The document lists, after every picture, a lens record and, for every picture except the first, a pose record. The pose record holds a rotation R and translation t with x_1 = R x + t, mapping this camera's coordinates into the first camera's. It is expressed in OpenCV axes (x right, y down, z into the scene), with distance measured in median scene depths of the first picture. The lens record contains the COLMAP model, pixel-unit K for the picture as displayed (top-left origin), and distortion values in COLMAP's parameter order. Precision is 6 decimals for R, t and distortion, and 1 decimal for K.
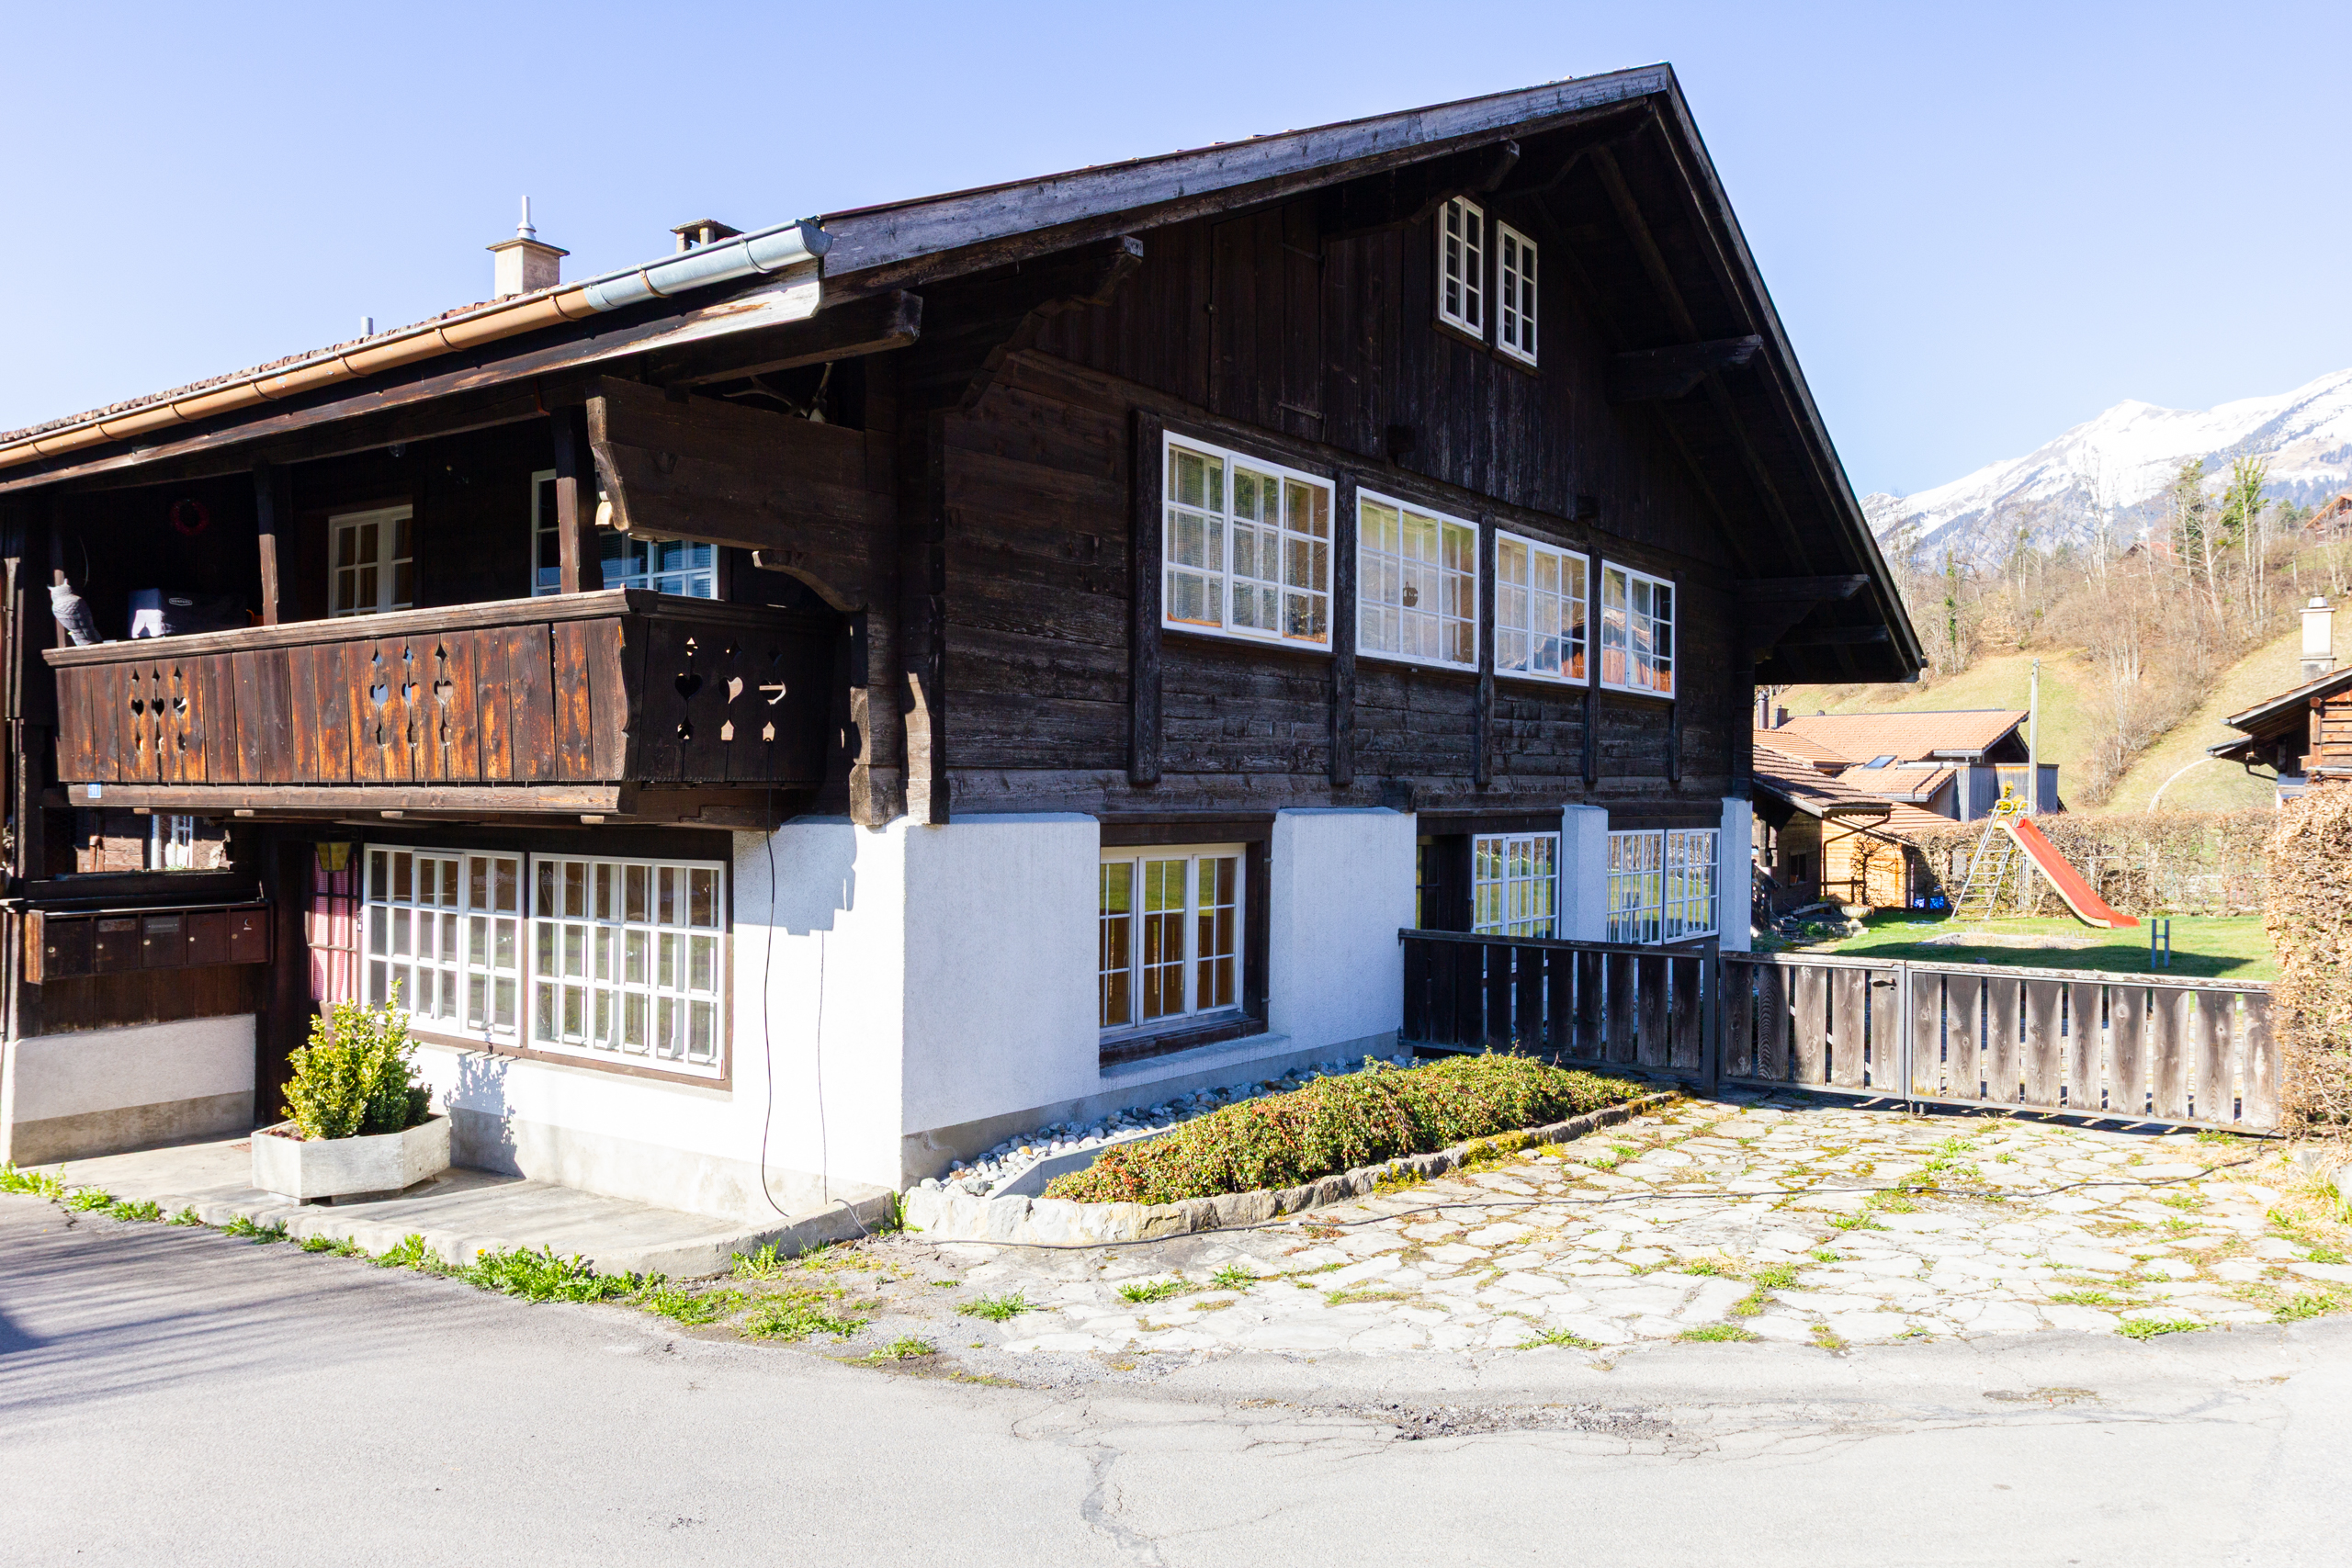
lens RADIAL K [[1821.2, 0, 1238.1], [0, 1821.2, 790.3], [0, 0, 1]] dist [-0.006409, 0.023434]
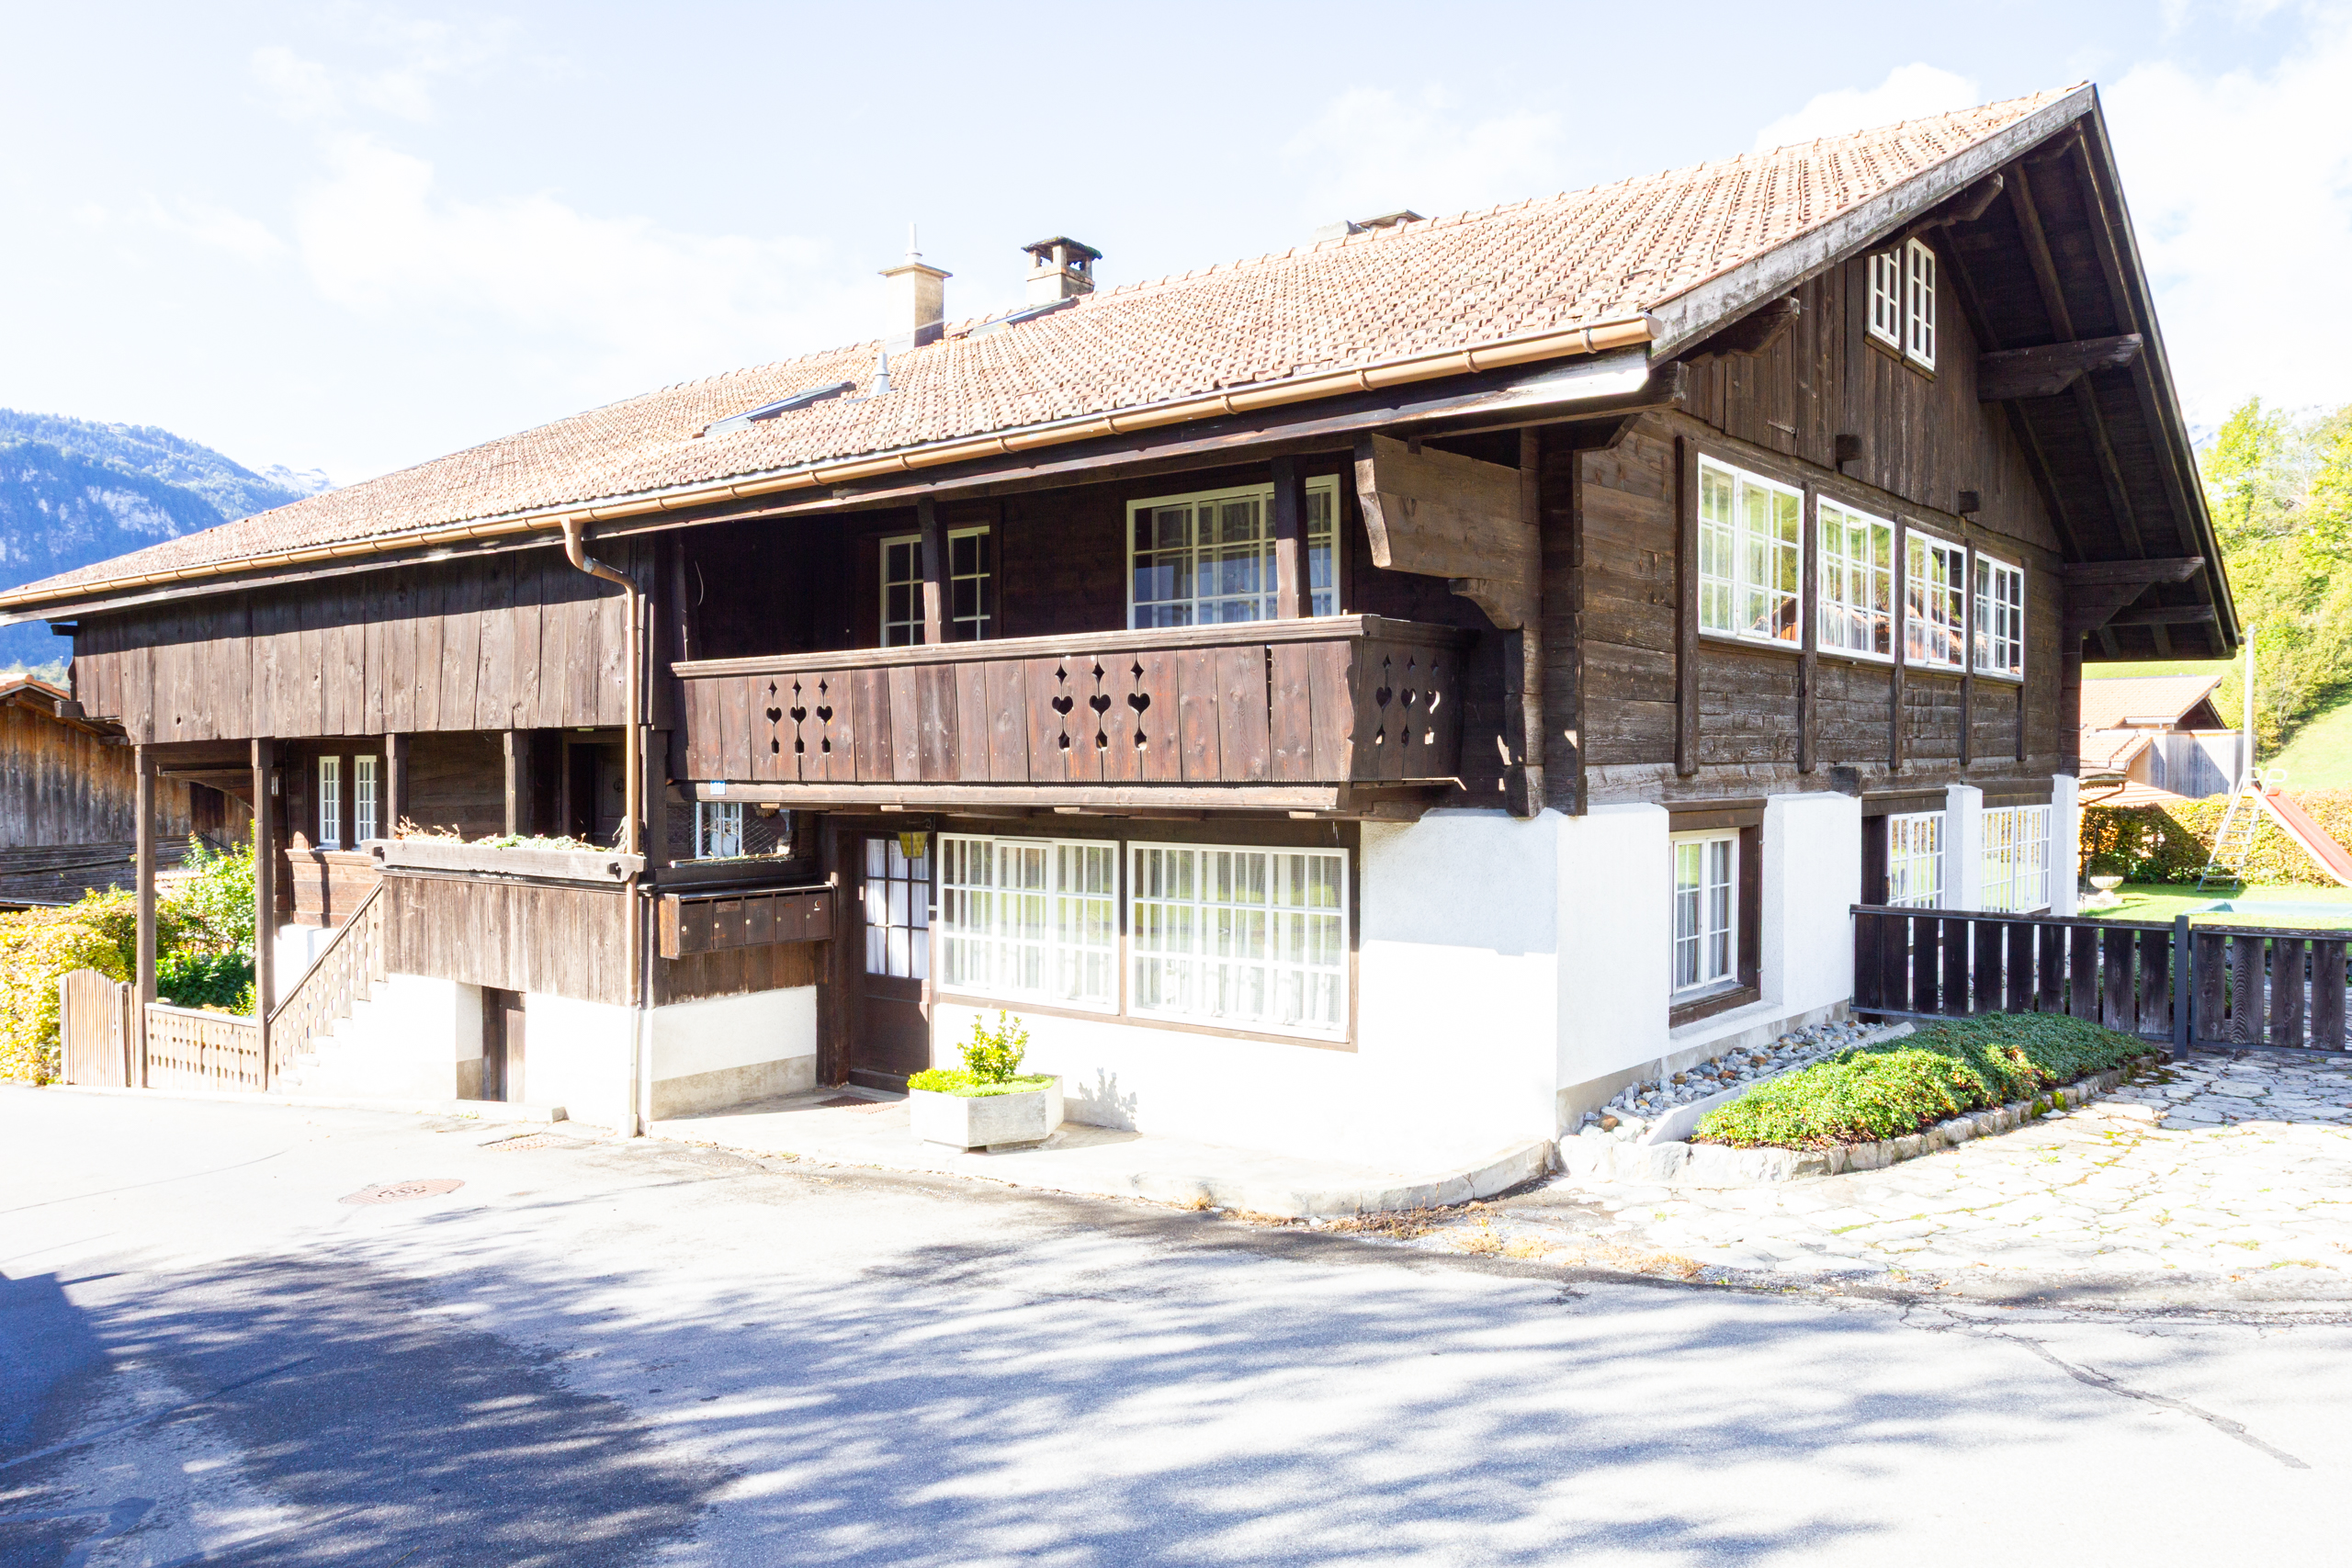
lens RADIAL K [[1821.2, 0, 1238.1], [0, 1821.2, 790.3], [0, 0, 1]] dist [-0.006409, 0.023434]
pose [[0.998185, -0.008907, -0.059568, -0.221087], [0.009828, 0.999836, 0.015195, -0.011902], [0.059423, -0.015753, 0.998109, -0.101237]]
